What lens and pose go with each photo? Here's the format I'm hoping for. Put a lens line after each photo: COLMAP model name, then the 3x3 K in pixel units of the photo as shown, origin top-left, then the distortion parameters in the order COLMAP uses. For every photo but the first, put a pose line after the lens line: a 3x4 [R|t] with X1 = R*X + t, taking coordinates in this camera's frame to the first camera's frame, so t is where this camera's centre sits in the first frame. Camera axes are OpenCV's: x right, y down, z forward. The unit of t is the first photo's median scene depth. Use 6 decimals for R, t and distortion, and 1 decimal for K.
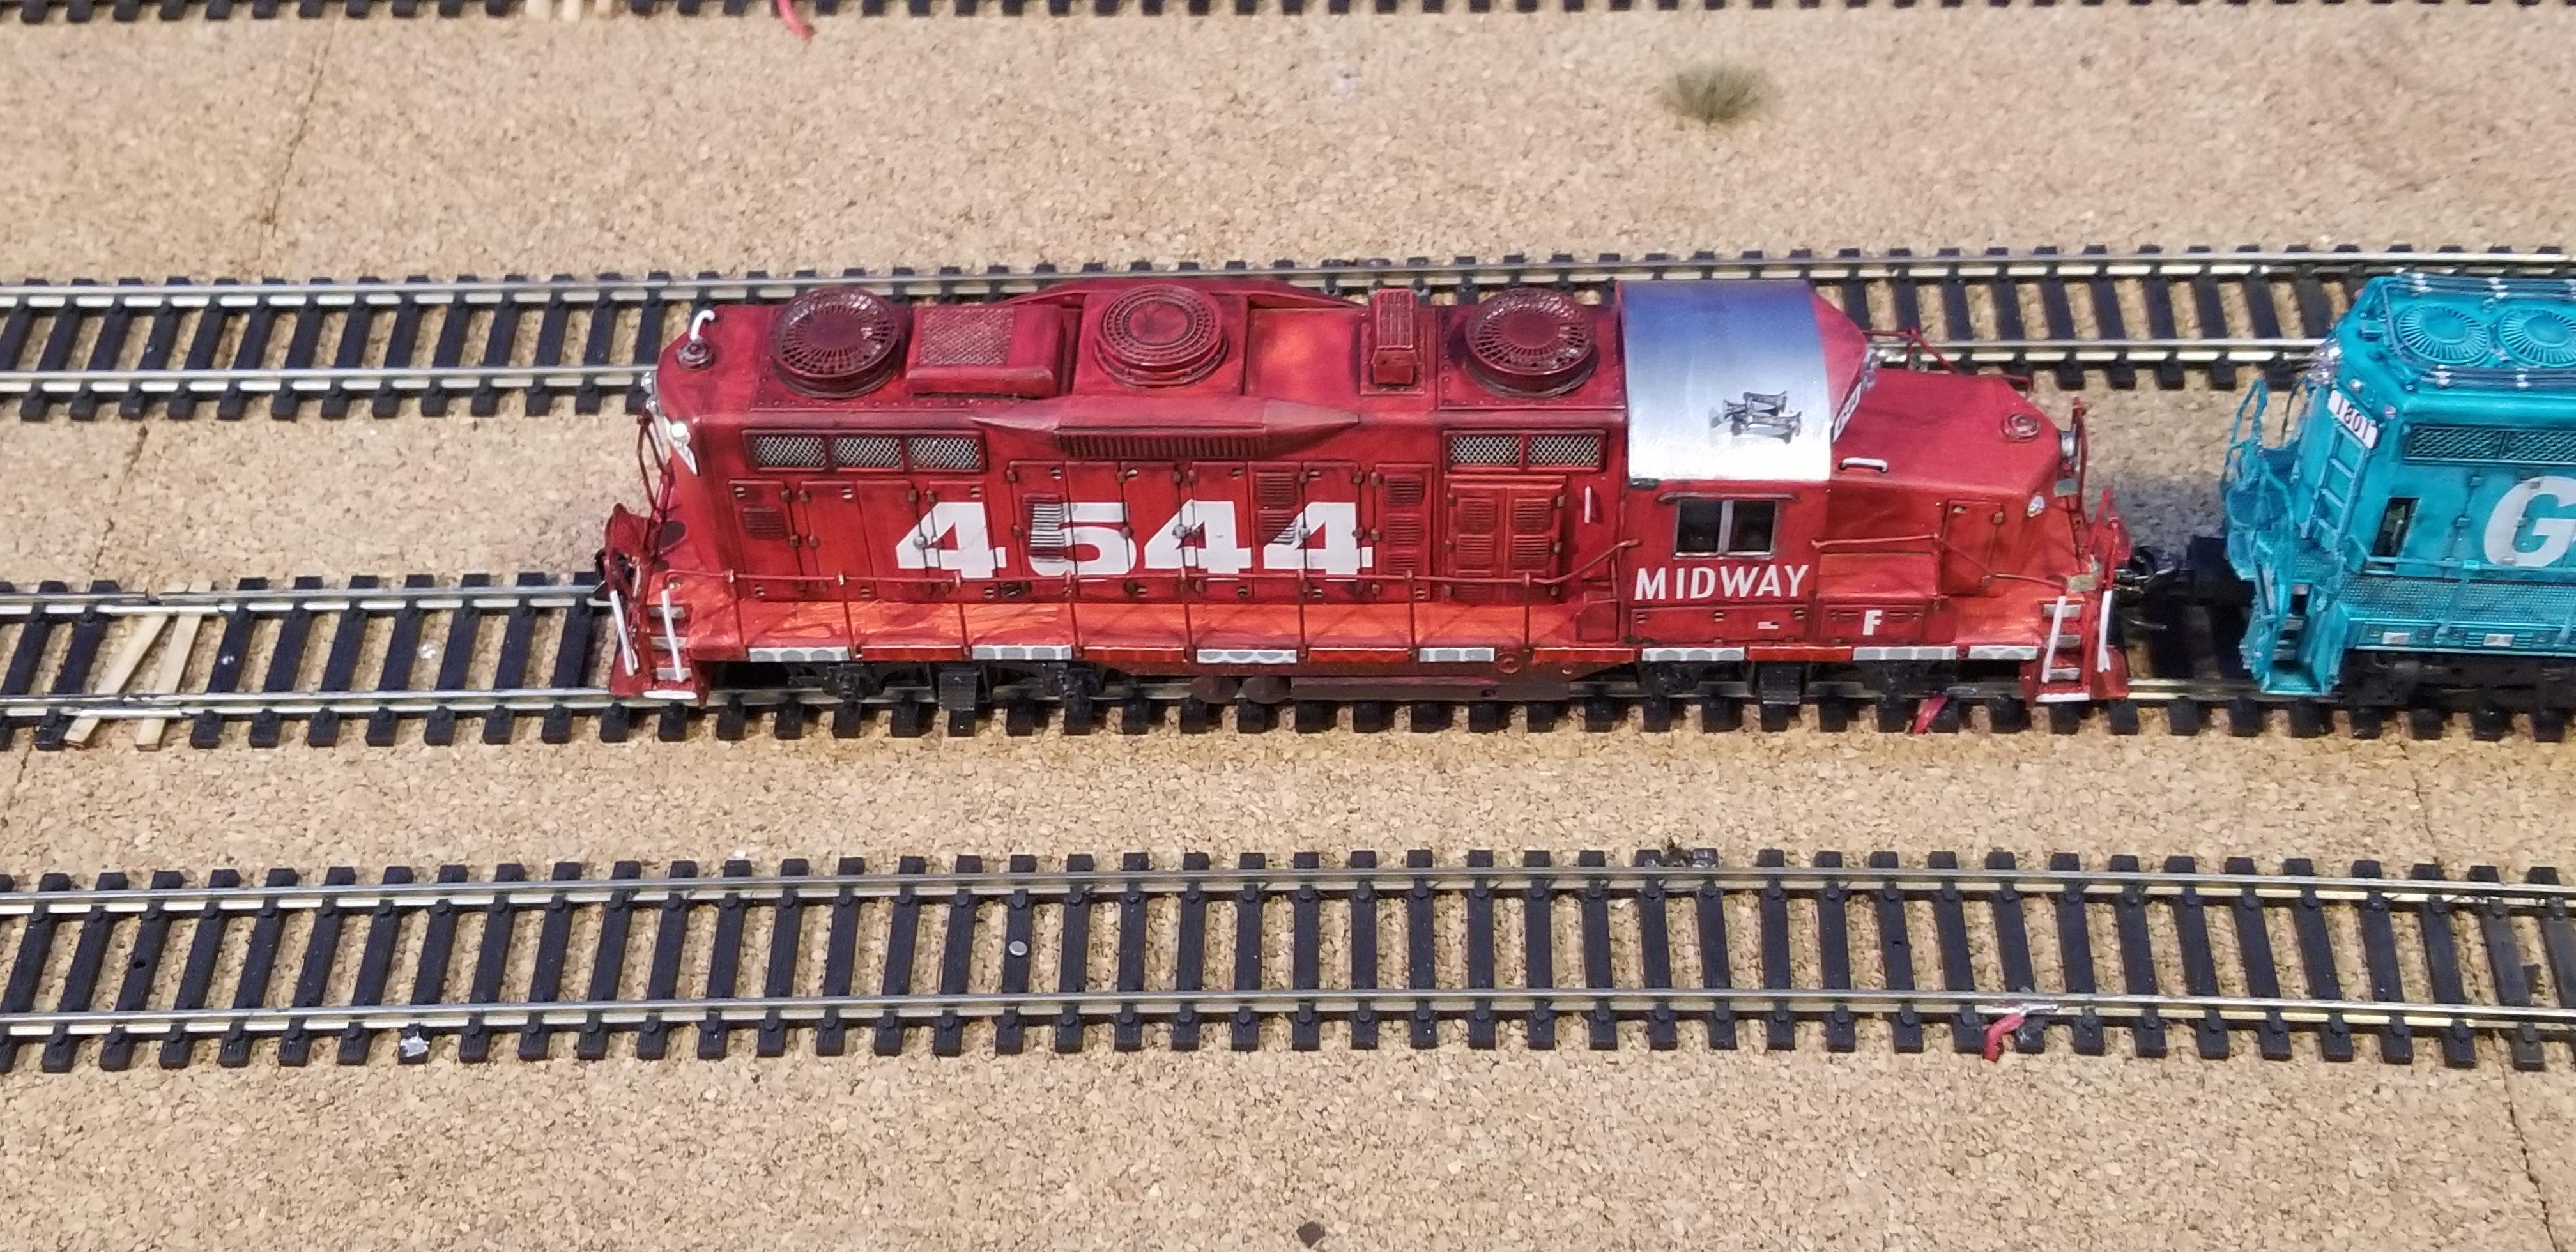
lens RADIAL K [[3273.2, 0, 1288.0], [0, 3273.2, 626.0], [0, 0, 1]] dist [0.179831, -0.465608]
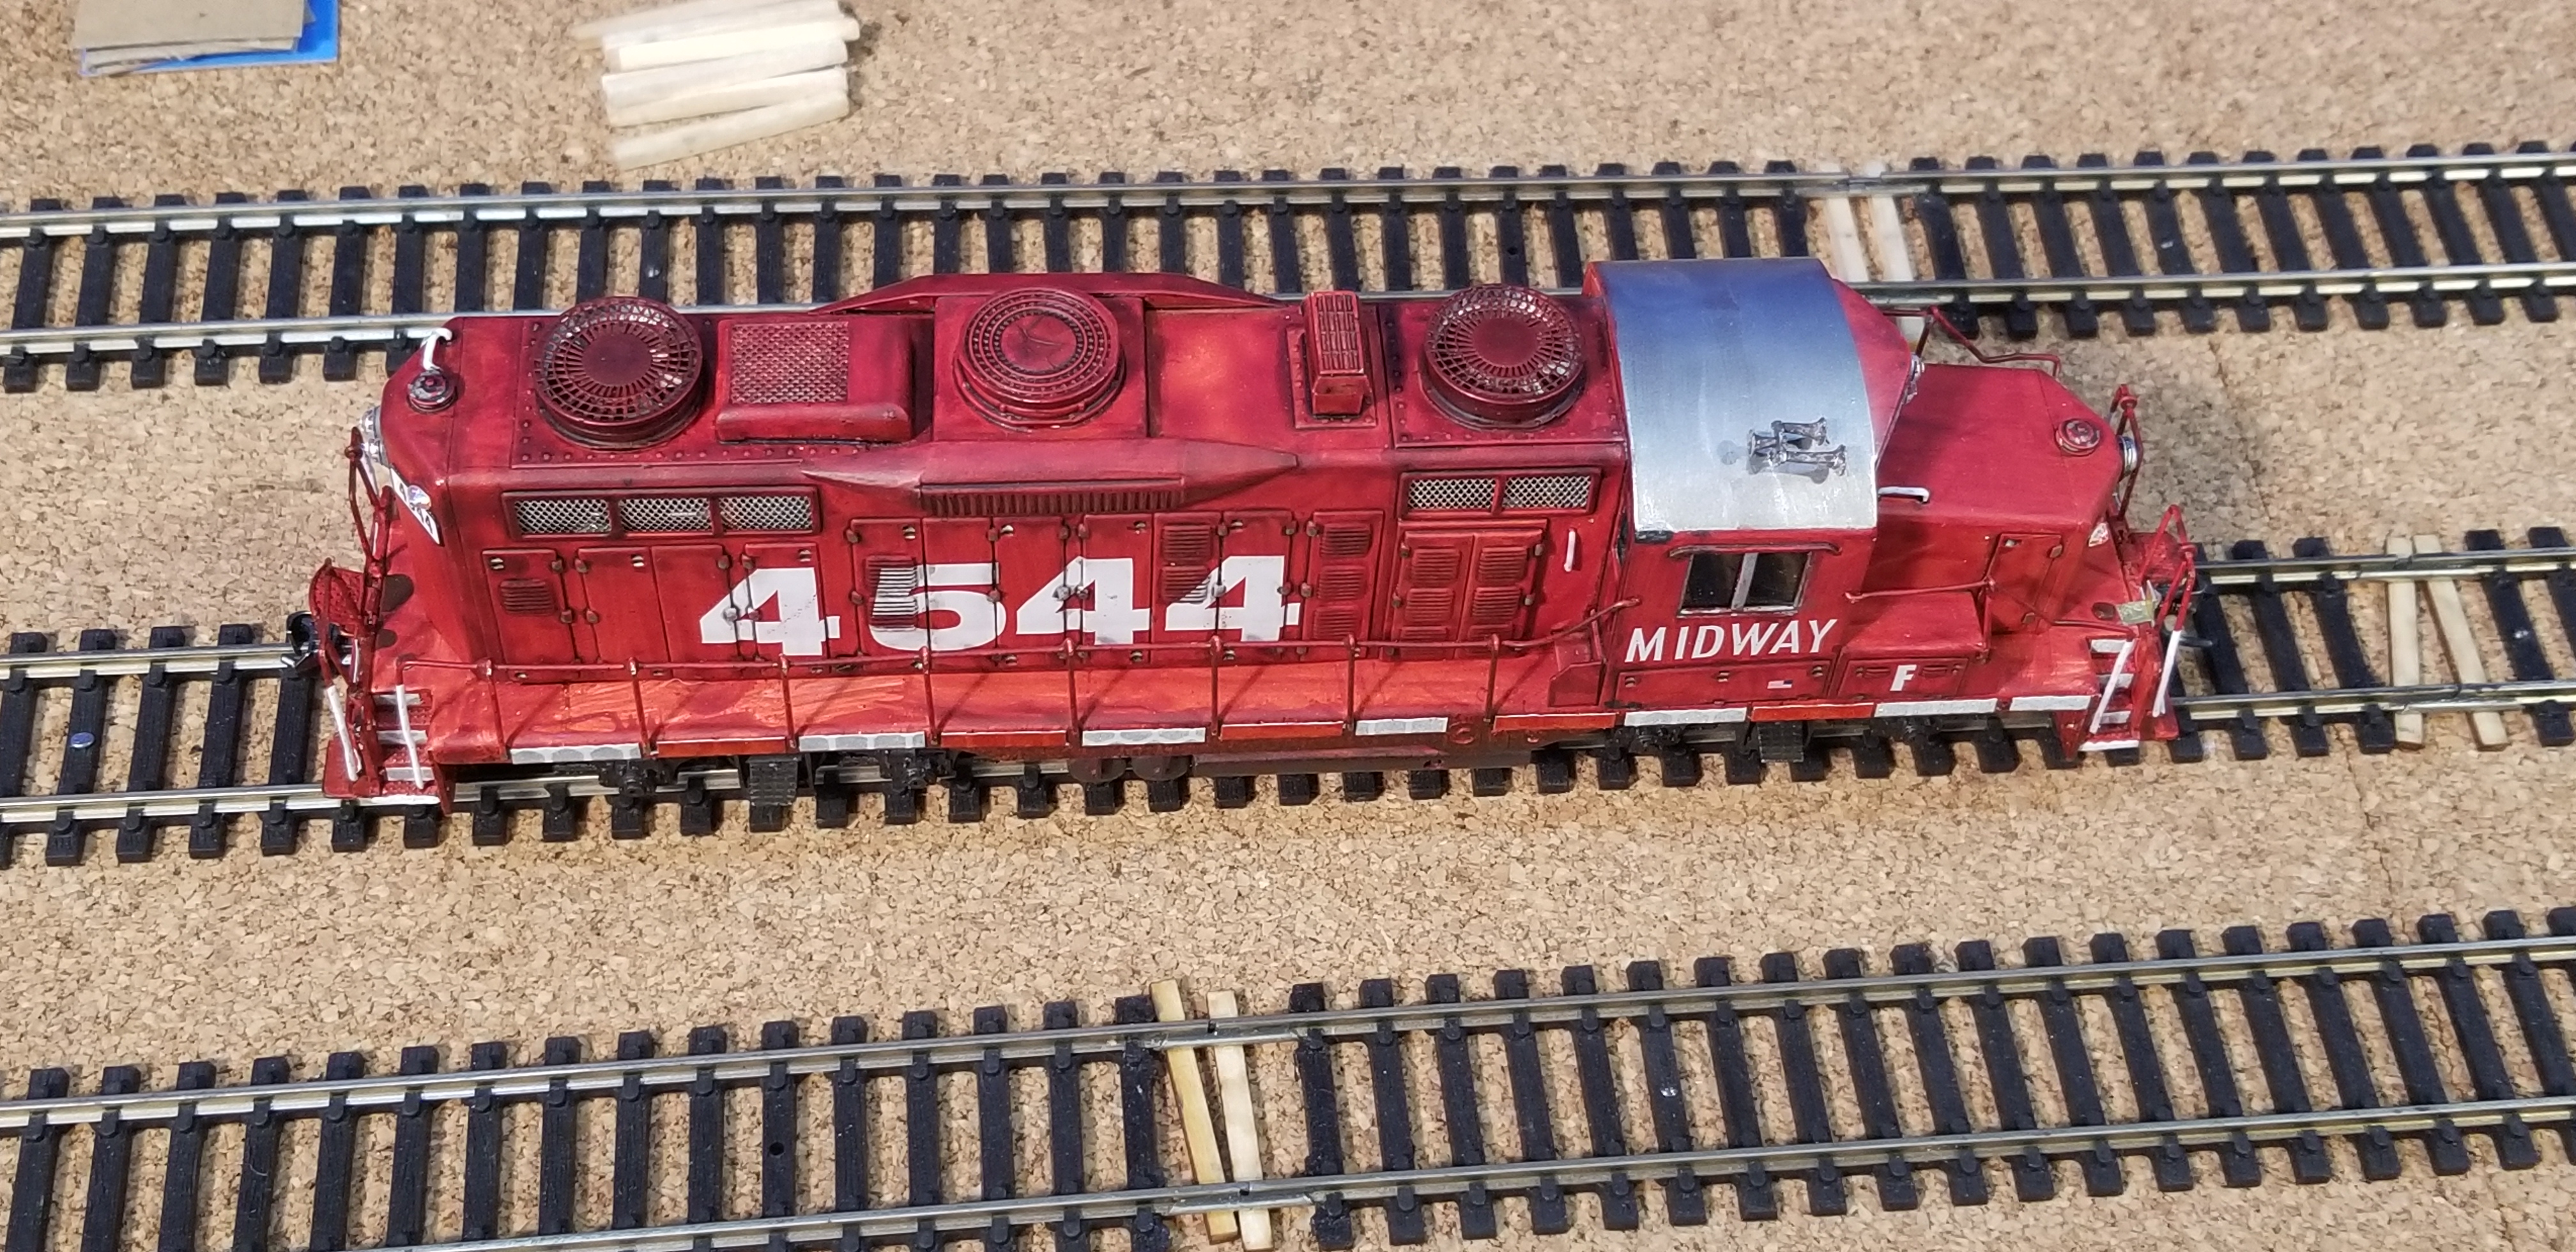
lens RADIAL K [[3273.2, 0, 1288.0], [0, 3273.2, 626.0], [0, 0, 1]] dist [0.179831, -0.465608]
pose [[0.991722, -0.032956, 0.124101, -0.076998], [0.020663, 0.994866, 0.099067, -0.097571], [-0.126728, -0.095683, 0.987312, 0.199678]]
